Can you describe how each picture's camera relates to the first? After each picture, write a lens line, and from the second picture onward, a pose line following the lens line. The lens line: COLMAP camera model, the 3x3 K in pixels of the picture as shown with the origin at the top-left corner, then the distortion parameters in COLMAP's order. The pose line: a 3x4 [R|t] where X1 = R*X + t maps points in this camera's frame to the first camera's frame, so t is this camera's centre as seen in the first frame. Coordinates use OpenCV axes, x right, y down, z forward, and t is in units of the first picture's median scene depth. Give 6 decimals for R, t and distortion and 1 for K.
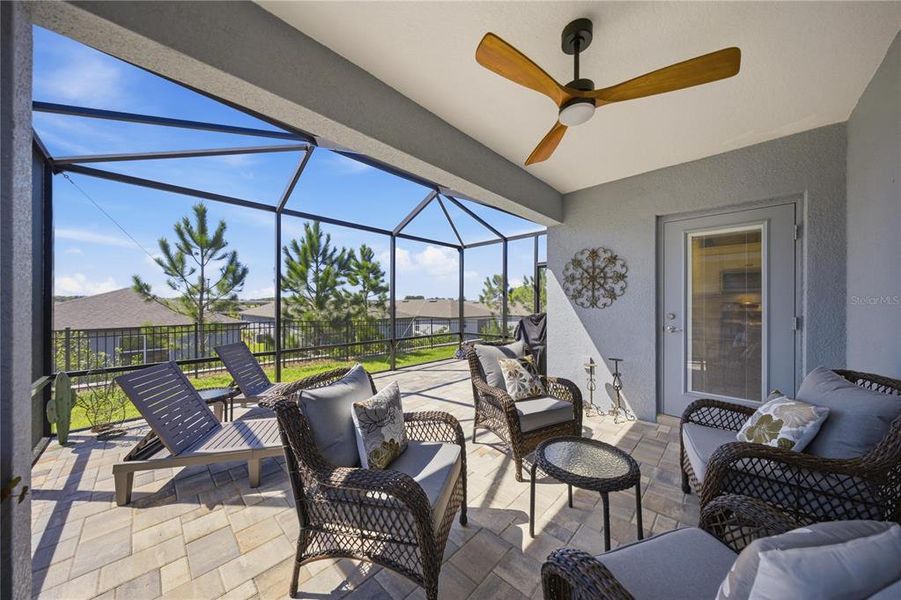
lens RADIAL K [[292.5, 0, 452.5], [0, 292.5, 303.0], [0, 0, 1]] dist [0.000103, 0.000154]
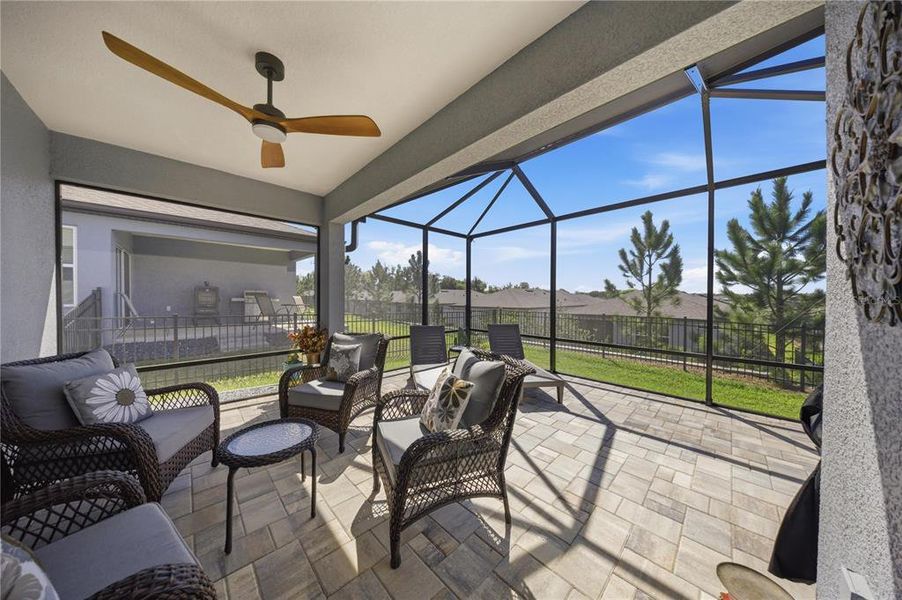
lens RADIAL K [[273.7, 0, 450.8], [0, 273.7, 302.1], [0, 0, 1]] dist [0.000410, 0.000009]
pose [[-0.032249, 0.007462, -0.999452, 0.451874], [0.001724, 0.999971, 0.007410, 0.008050], [0.999478, -0.001484, -0.032261, 0.541054]]
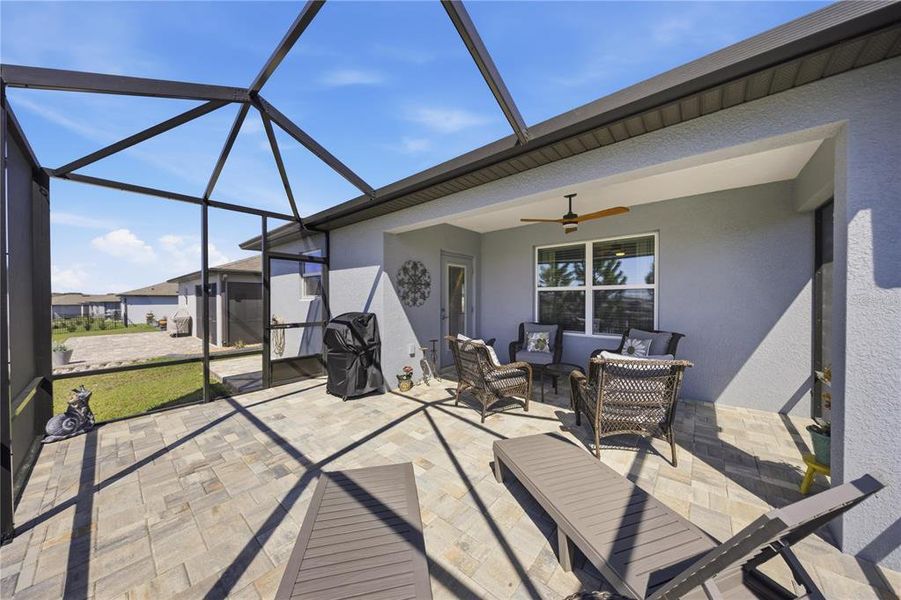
lens RADIAL K [[292.5, 0, 455.0], [0, 292.5, 299.7], [0, 0, 1]] dist [0.000103, 0.000154]
pose [[-0.072078, -0.002726, 0.997395, -0.599308], [-0.000577, 0.999996, 0.002692, -0.012376], [-0.997399, -0.000382, -0.072079, 0.653030]]
